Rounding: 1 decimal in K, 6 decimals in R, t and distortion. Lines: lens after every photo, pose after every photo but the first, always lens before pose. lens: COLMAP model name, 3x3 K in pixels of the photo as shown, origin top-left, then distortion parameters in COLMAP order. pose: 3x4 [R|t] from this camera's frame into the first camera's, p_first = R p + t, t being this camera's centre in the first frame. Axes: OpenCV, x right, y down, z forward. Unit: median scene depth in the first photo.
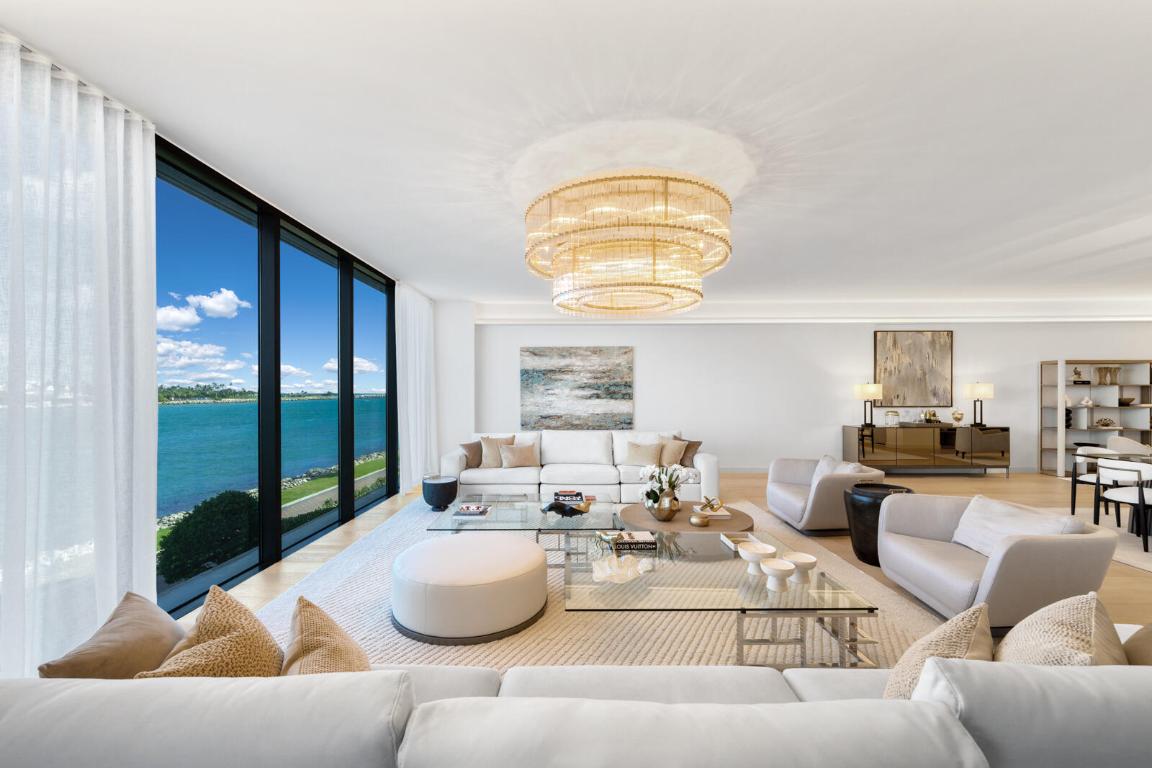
lens RADIAL K [[480.0, 0, 569.5], [0, 480.0, 391.6], [0, 0, 1]] dist [-0.002219, 0.000195]
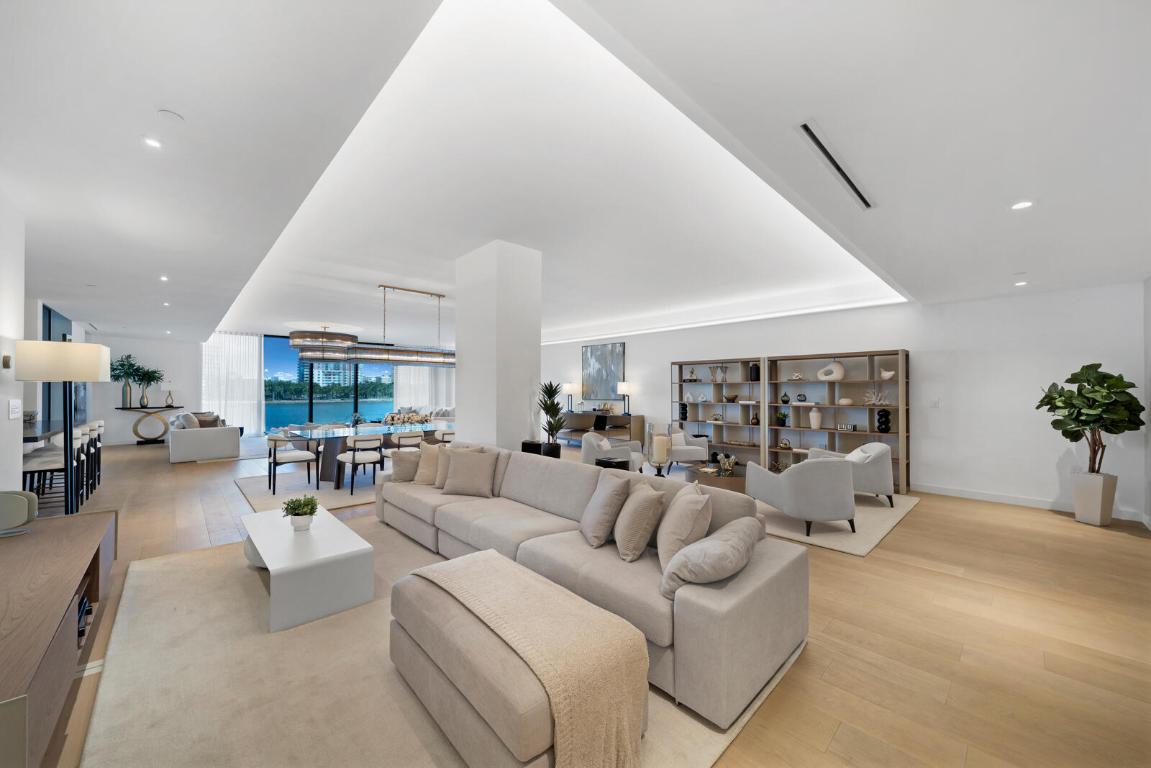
lens RADIAL K [[423.0, 0, 568.5], [0, 423.0, 390.1], [0, 0, 1]] dist [-0.000361, -0.000144]
pose [[0.695982, 0.004708, -0.718044, 1.520159], [-0.002429, 0.999988, 0.004203, -0.000953], [0.718055, -0.001181, 0.695985, 0.089474]]
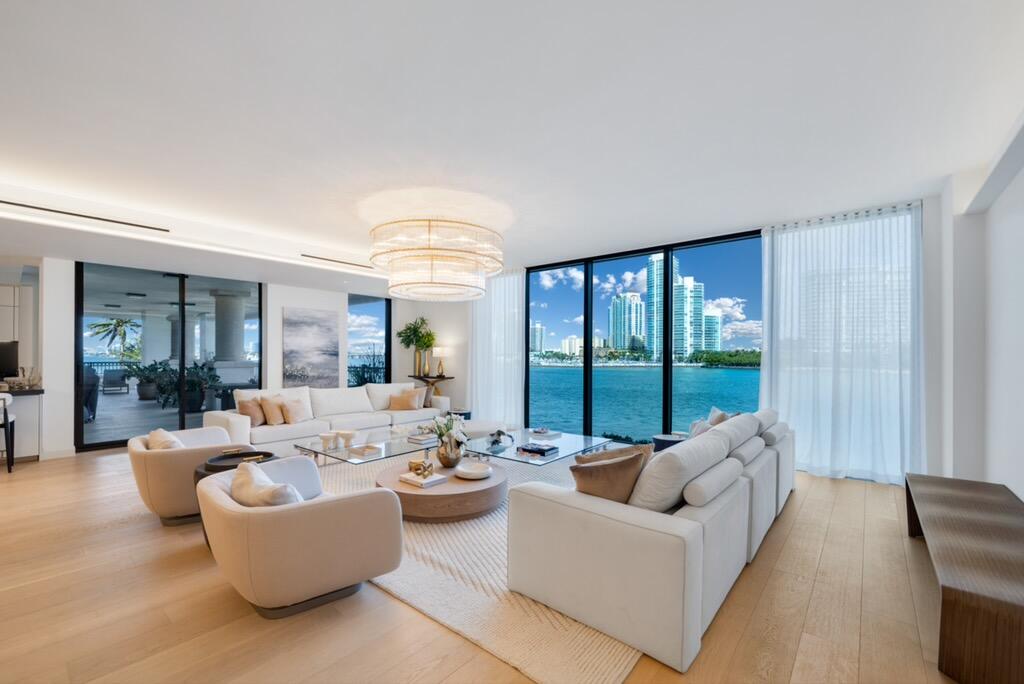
lens RADIAL K [[426.7, 0, 504.6], [0, 426.7, 354.8], [0, 0, 1]] dist [-0.002219, 0.000195]
pose [[-0.636738, -0.001646, -0.771079, 0.458126], [-0.000152, 0.999998, -0.002010, 0.004906], [0.771080, -0.001162, -0.636737, 0.914214]]
